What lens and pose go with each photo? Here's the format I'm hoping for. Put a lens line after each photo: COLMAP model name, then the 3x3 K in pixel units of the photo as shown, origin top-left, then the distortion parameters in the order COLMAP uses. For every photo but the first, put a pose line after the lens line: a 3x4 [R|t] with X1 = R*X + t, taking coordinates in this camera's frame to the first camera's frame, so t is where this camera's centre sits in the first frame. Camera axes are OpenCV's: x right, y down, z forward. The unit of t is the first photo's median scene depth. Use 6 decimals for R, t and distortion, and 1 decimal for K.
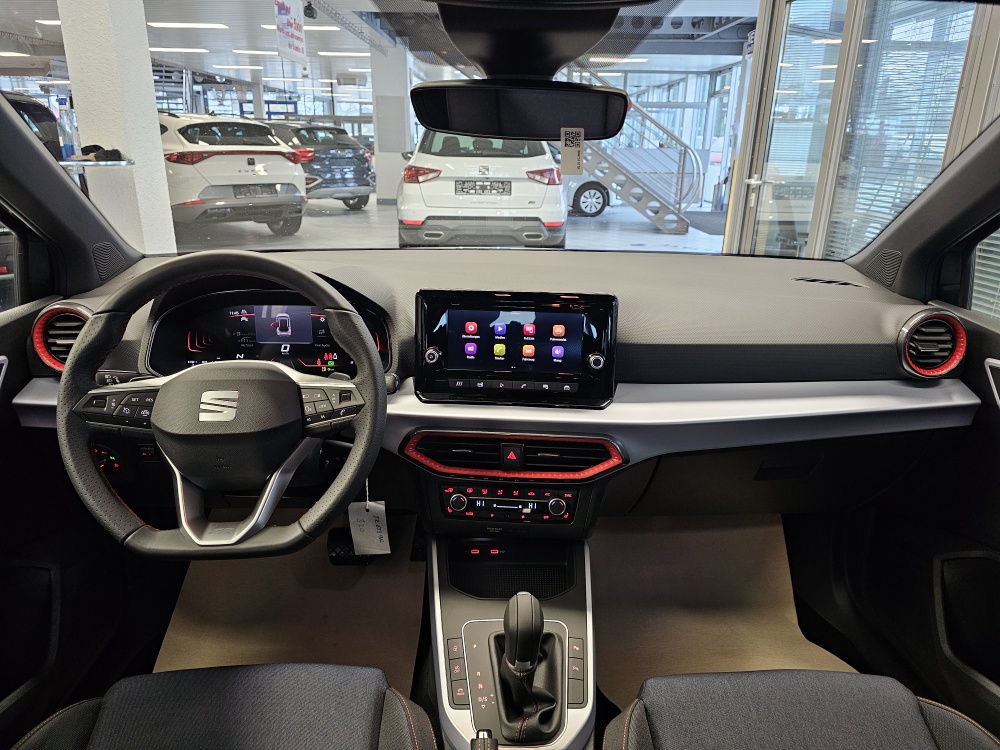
lens RADIAL K [[684.6, 0, 503.5], [0, 684.6, 370.3], [0, 0, 1]] dist [0.078771, -0.100492]
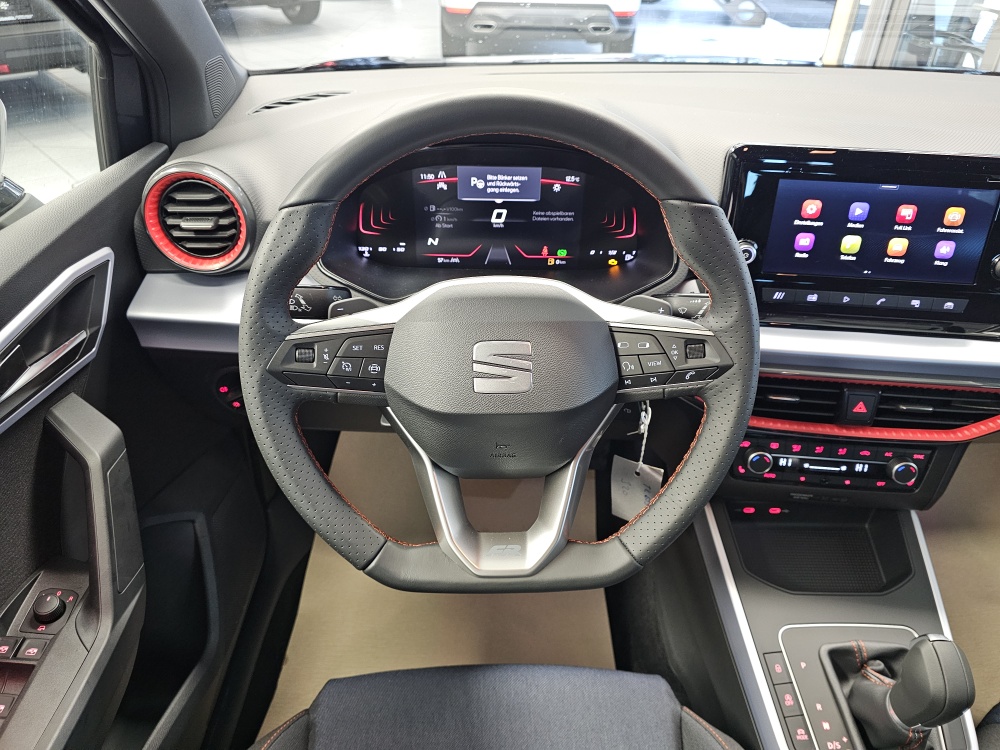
lens RADIAL K [[684.6, 0, 503.5], [0, 684.6, 370.3], [0, 0, 1]] dist [0.078771, -0.100492]
pose [[0.999683, 0.018615, -0.016938, -0.319611], [-0.013448, 0.963957, 0.265717, -0.085297], [0.021274, -0.265405, 0.963902, 0.332223]]
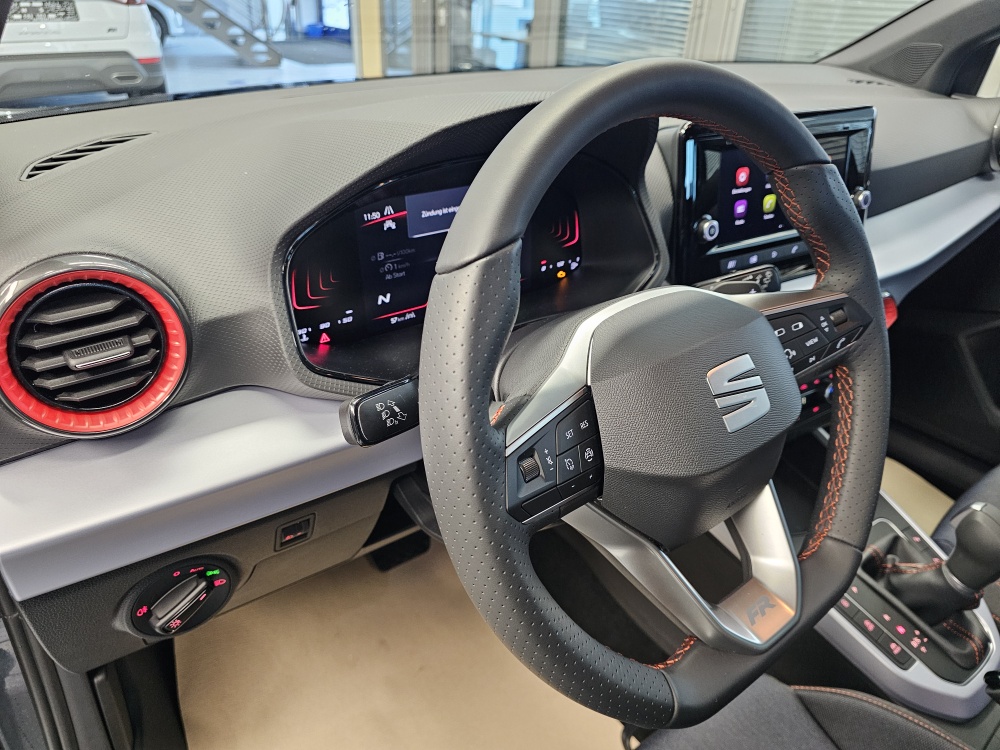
lens RADIAL K [[686.6, 0, 496.0], [0, 686.6, 380.6], [0, 0, 1]] dist [0.072243, -0.071962]
pose [[0.815125, -0.283822, 0.504991, -0.639823], [0.165314, 0.949470, 0.266794, -0.093873], [-0.555195, -0.133988, 0.820856, 0.551981]]
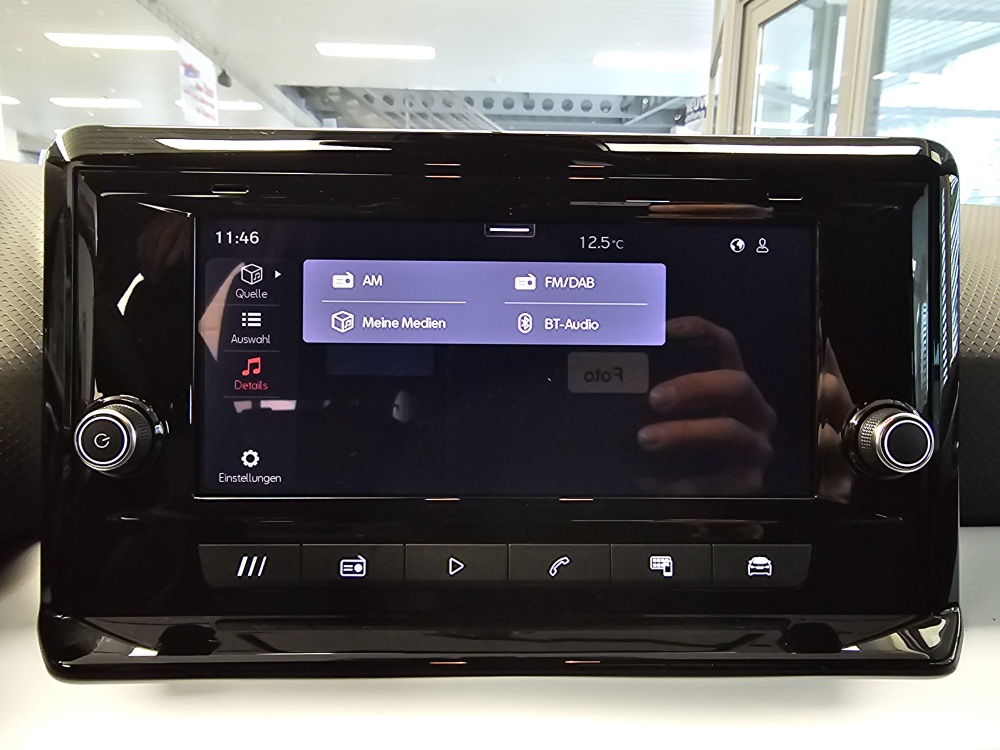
lens RADIAL K [[400.6, 0, 500.0], [0, 400.6, 375.0], [0, 0, 1]] dist [0.001410, 0.000166]
pose [[0.985586, -0.006539, 0.169048, -0.009587], [0.038741, 0.981423, -0.187904, -0.013049], [-0.164679, 0.191745, 0.967530, 0.873565]]
